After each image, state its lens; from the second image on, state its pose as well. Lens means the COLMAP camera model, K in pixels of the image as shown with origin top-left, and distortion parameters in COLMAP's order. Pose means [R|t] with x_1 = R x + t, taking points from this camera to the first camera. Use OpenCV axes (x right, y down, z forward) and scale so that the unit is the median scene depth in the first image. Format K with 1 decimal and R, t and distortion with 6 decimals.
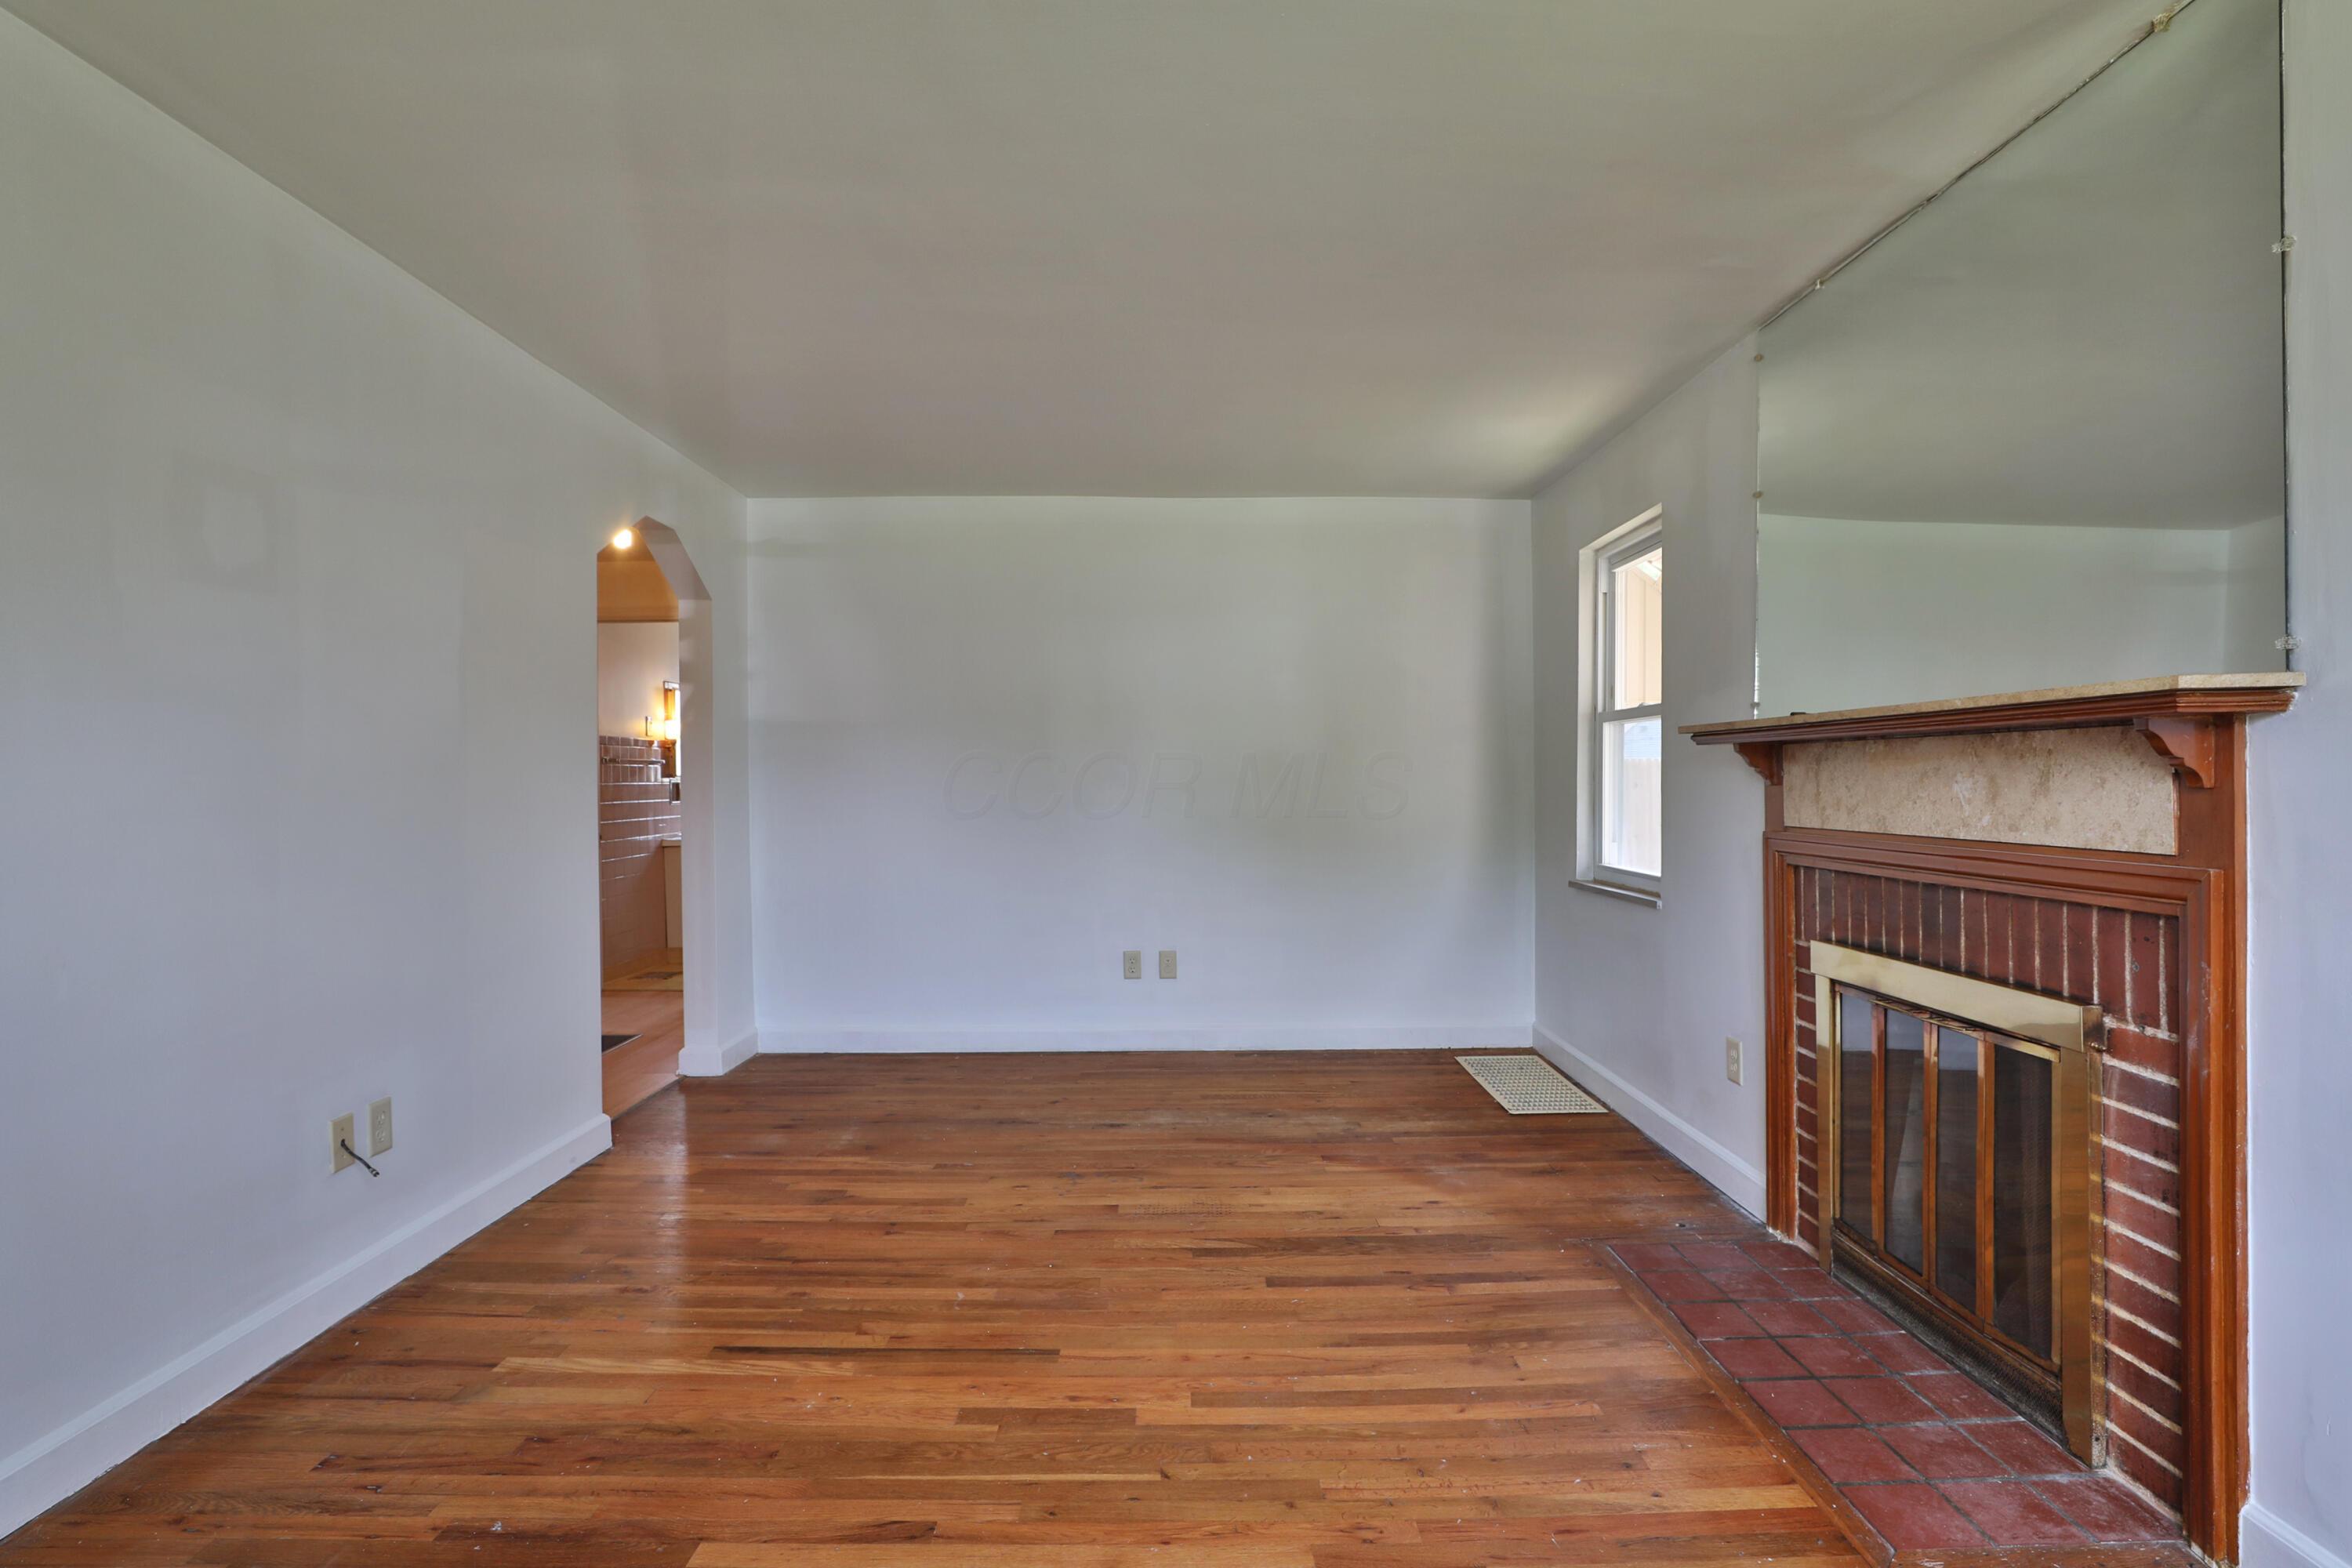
lens RADIAL K [[1171.7, 0, 1179.2], [0, 1171.7, 759.4], [0, 0, 1]] dist [-0.039112, 0.013274]
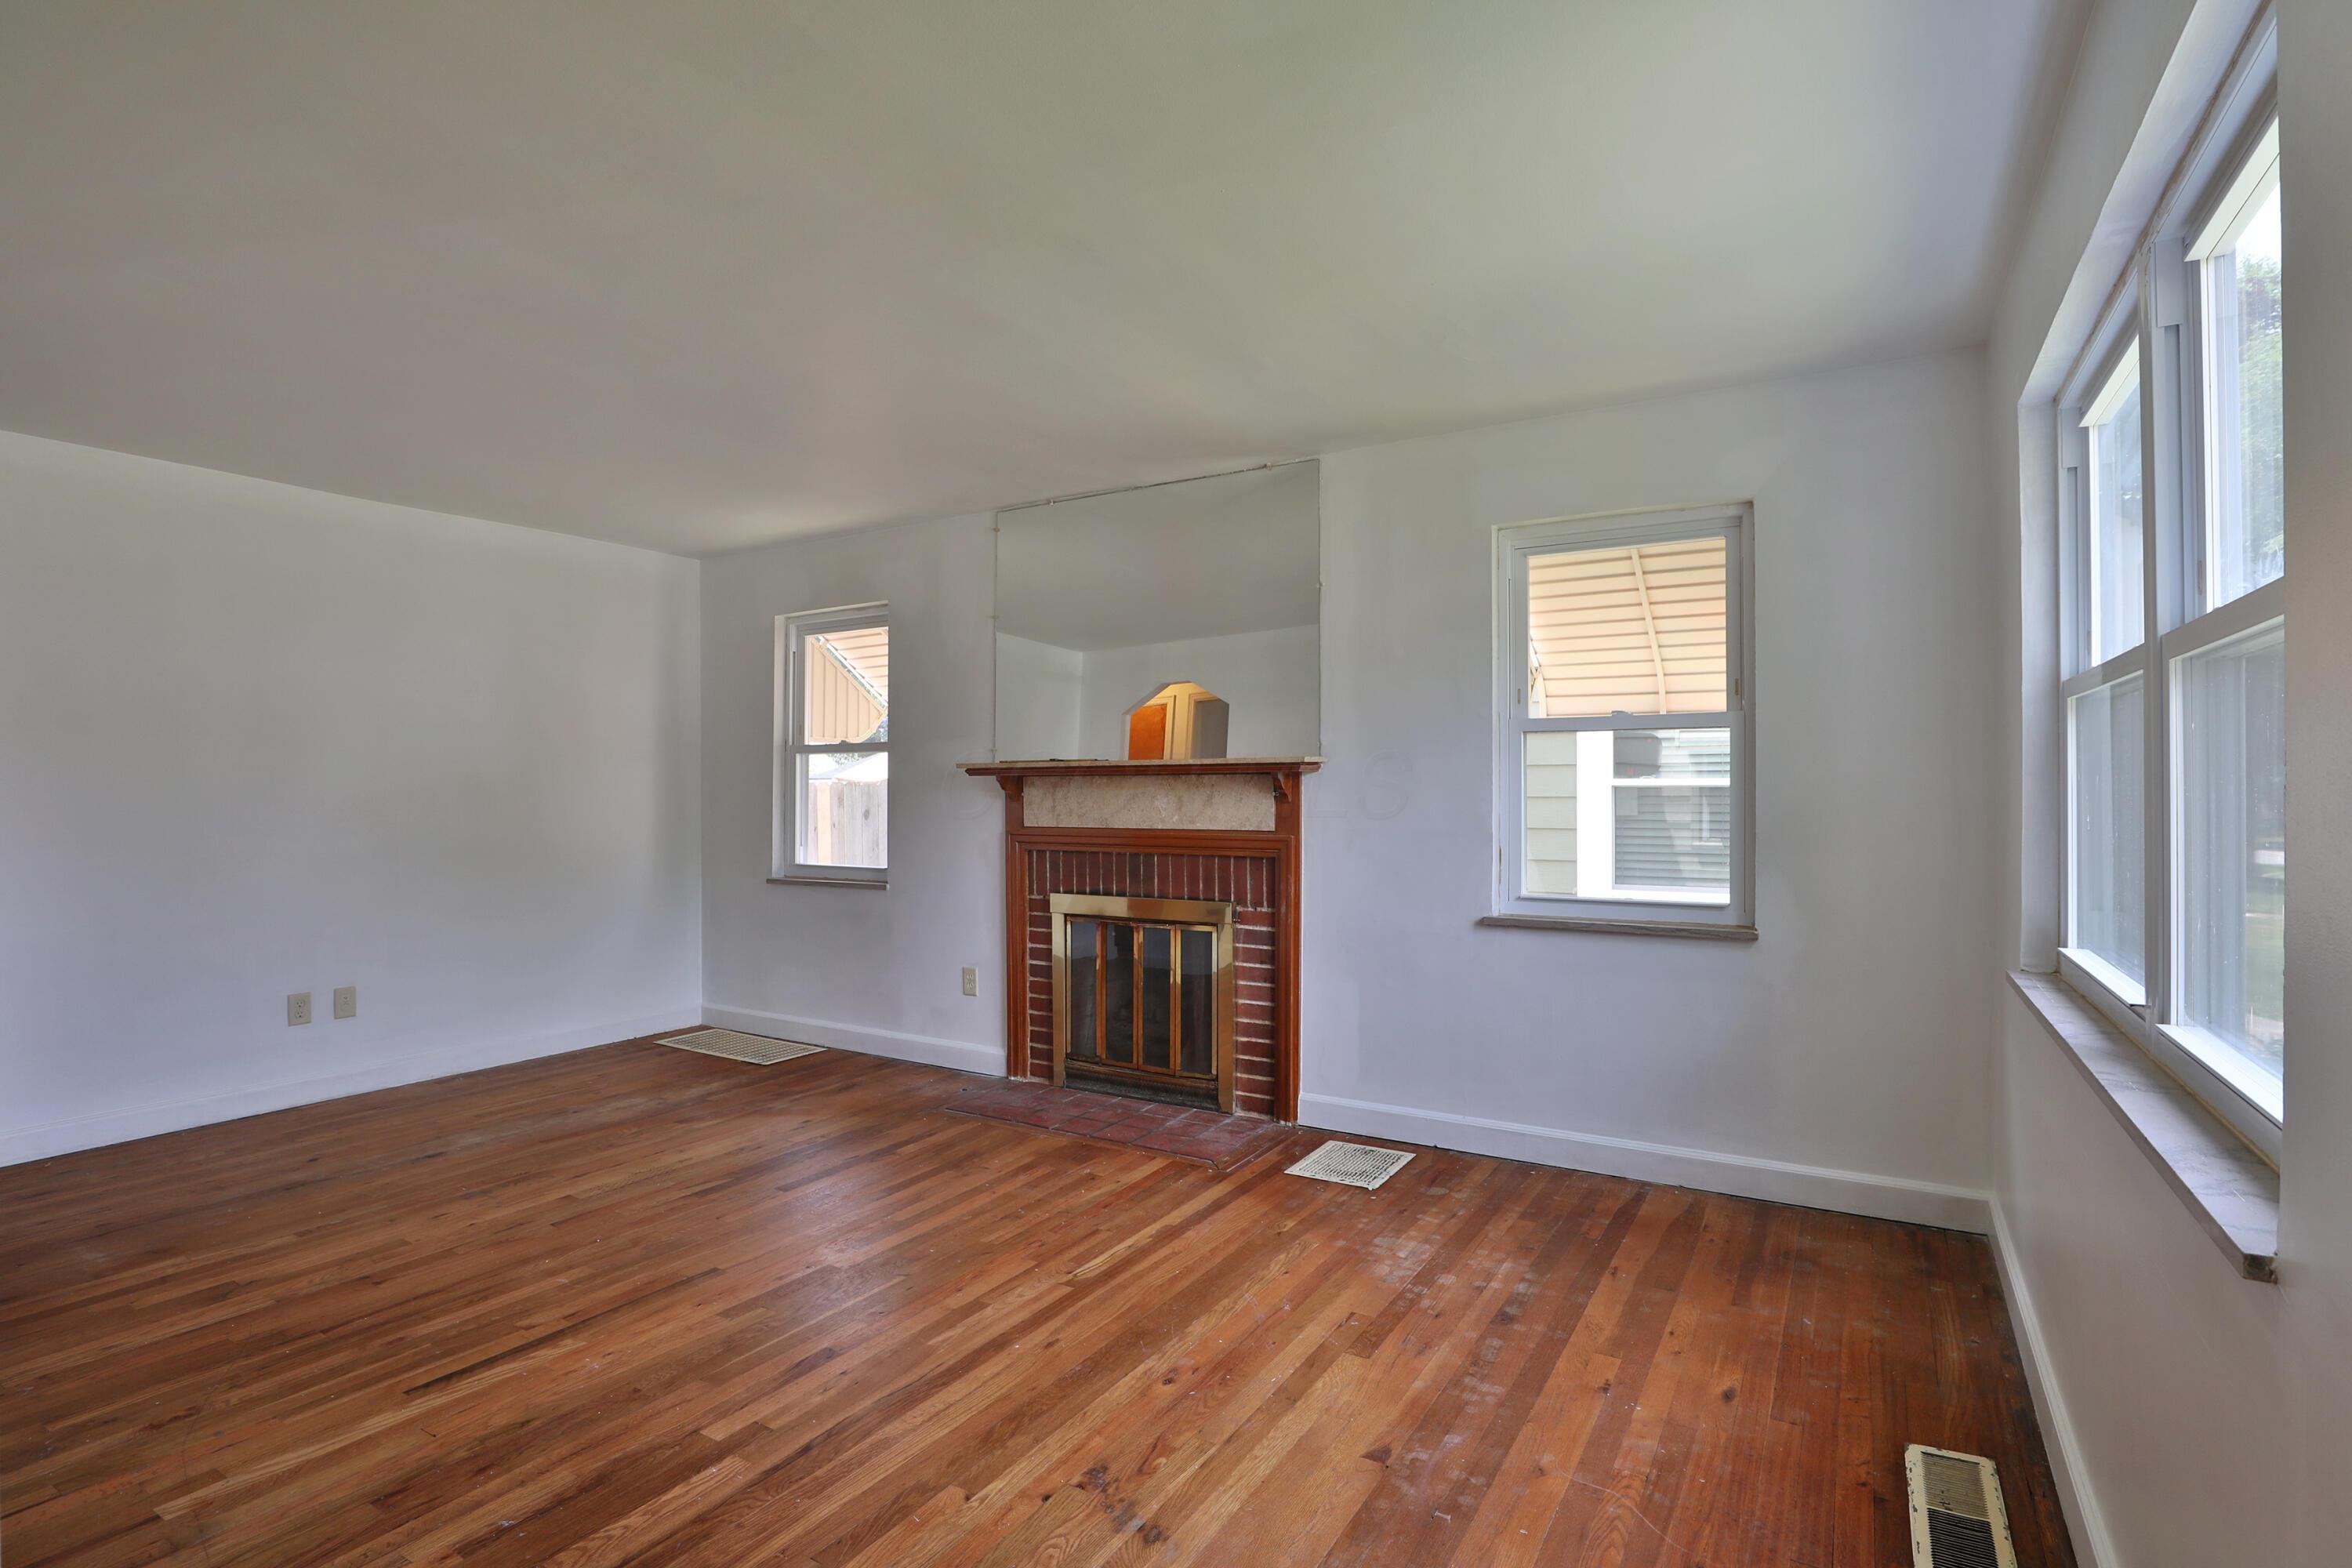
lens RADIAL K [[1128.5, 0, 1215.6], [0, 1128.5, 801.1], [0, 0, 1]] dist [-0.025972, 0.001588]
pose [[0.504394, -0.004738, 0.863461, -0.747603], [-0.014006, 0.999809, 0.013668, -0.004028], [-0.863360, -0.018987, 0.504231, -0.031192]]
